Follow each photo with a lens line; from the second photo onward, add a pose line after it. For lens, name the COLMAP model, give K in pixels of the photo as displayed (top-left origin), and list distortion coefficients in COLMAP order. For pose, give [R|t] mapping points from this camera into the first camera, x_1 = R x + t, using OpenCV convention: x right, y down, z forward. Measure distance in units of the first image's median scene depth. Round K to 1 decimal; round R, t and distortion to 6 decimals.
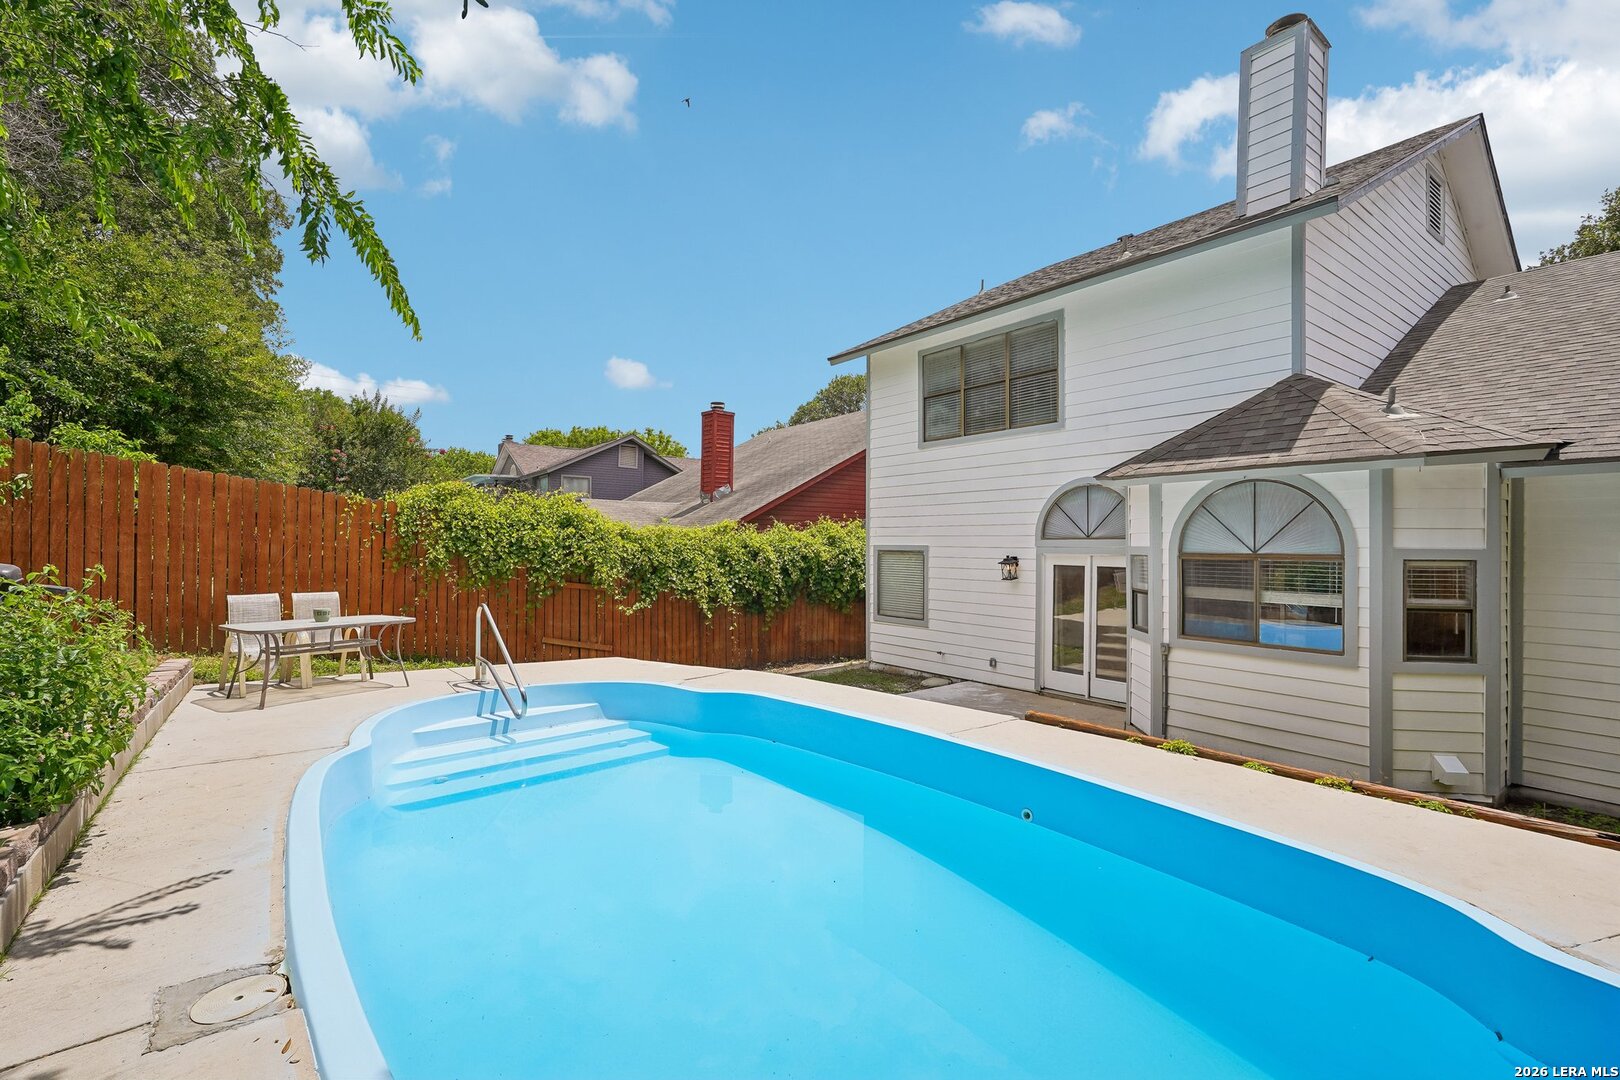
lens RADIAL K [[711.8, 0, 810.0], [0, 711.8, 540.0], [0, 0, 1]] dist [0.000404, 0.000364]
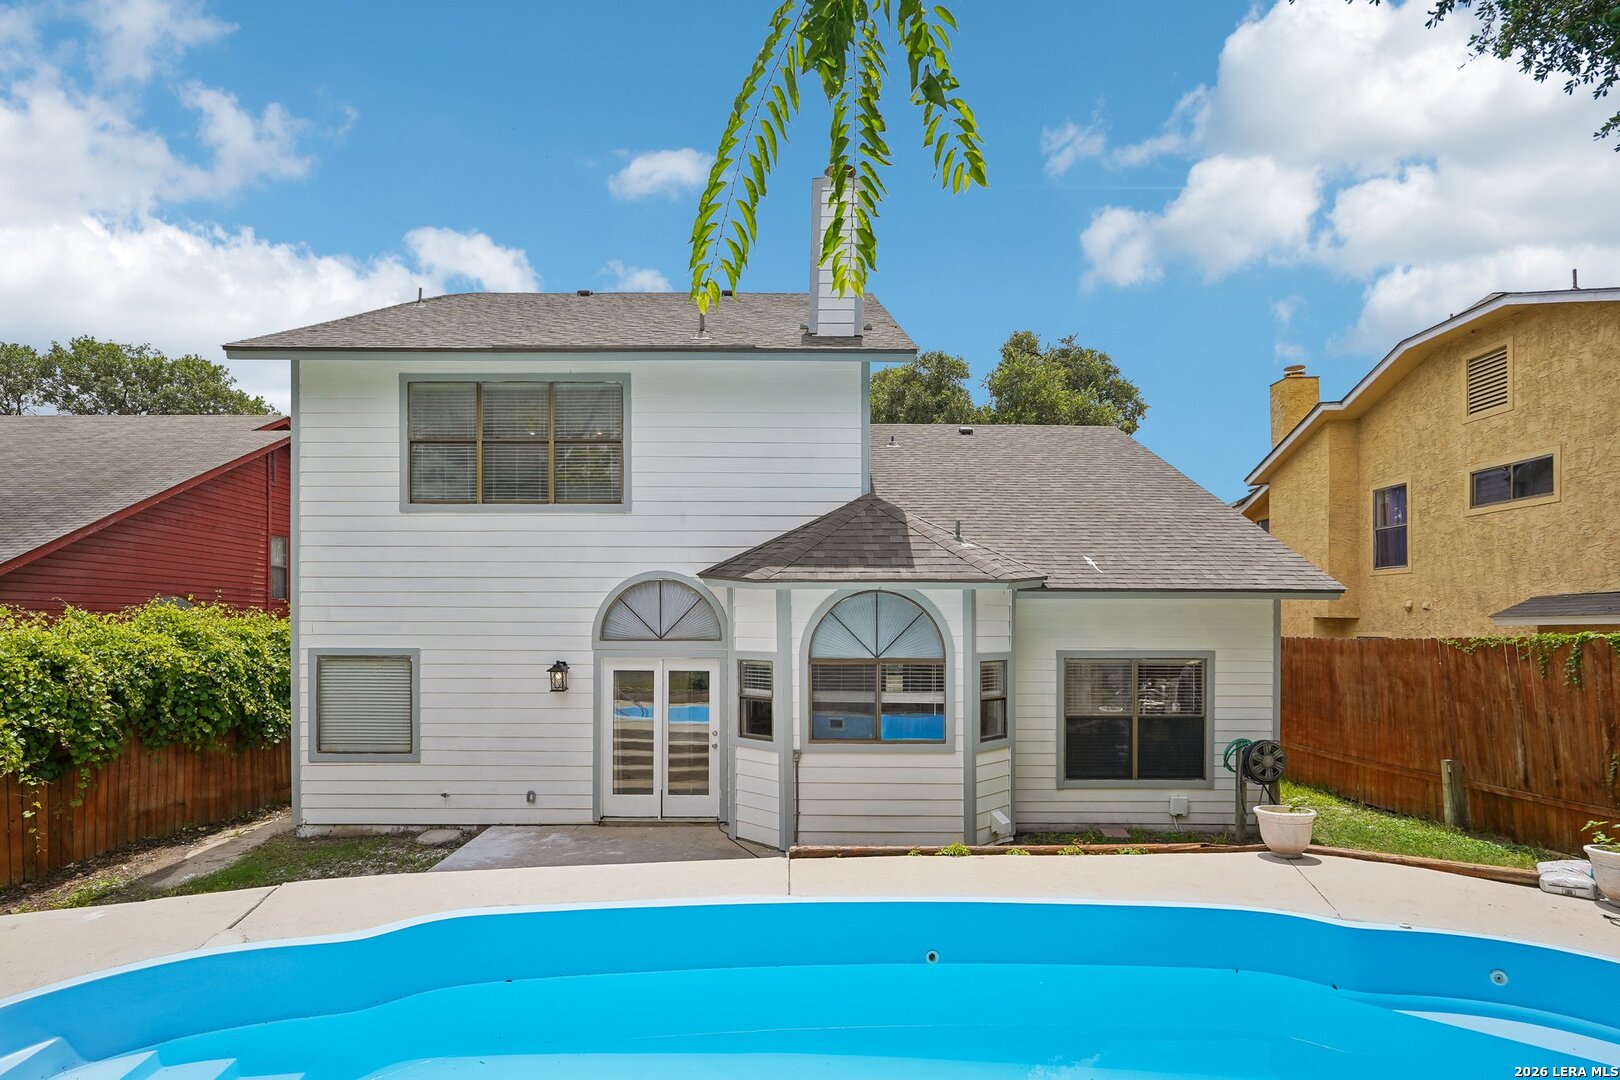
lens RADIAL K [[835.1, 0, 803.5], [0, 835.1, 621.0], [0, 0, 1]] dist [-0.003451, -0.000361]
pose [[0.605411, -0.001664, 0.795911, -0.319175], [-0.004536, 0.999974, 0.005541, -0.031041], [-0.795900, -0.006965, 0.605388, 0.217535]]
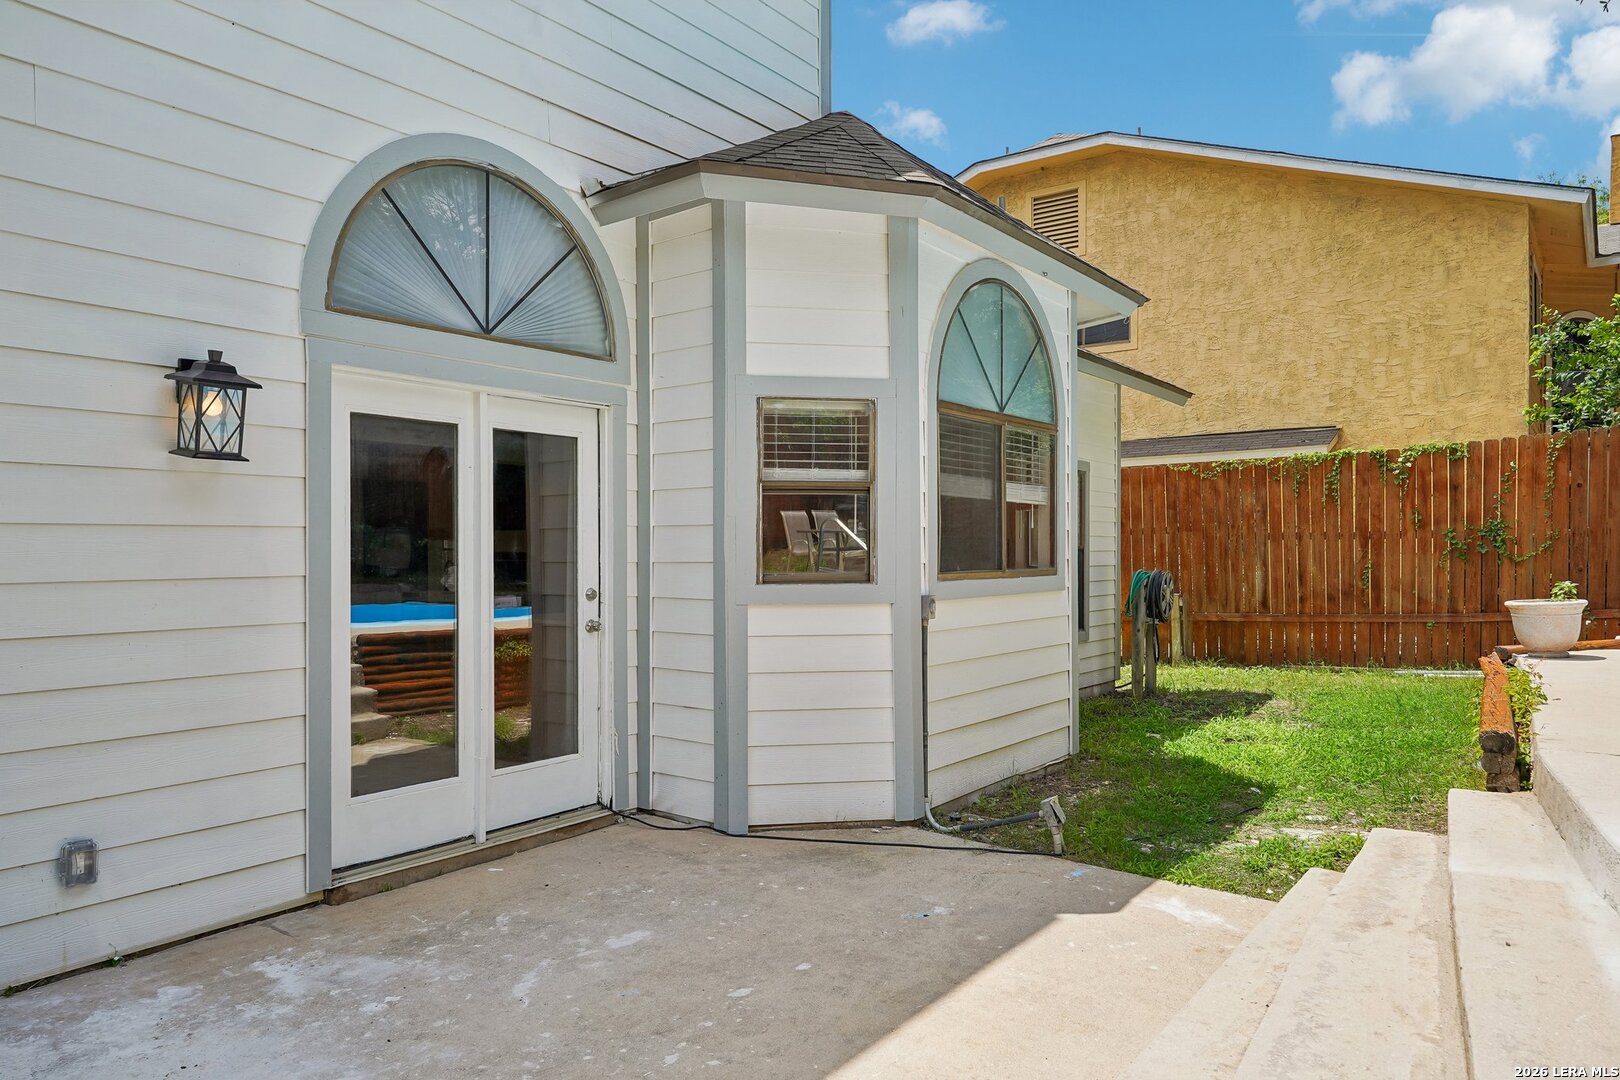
lens RADIAL K [[1071.5, 0, 810.0], [0, 1071.5, 540.0], [0, 0, 1]] dist [0.000528, -0.001148]
pose [[-0.275574, -0.000705, 0.961279, -0.105179], [-0.007857, 0.999968, -0.001519, 0.084103], [-0.961248, -0.007971, -0.275571, 0.953462]]
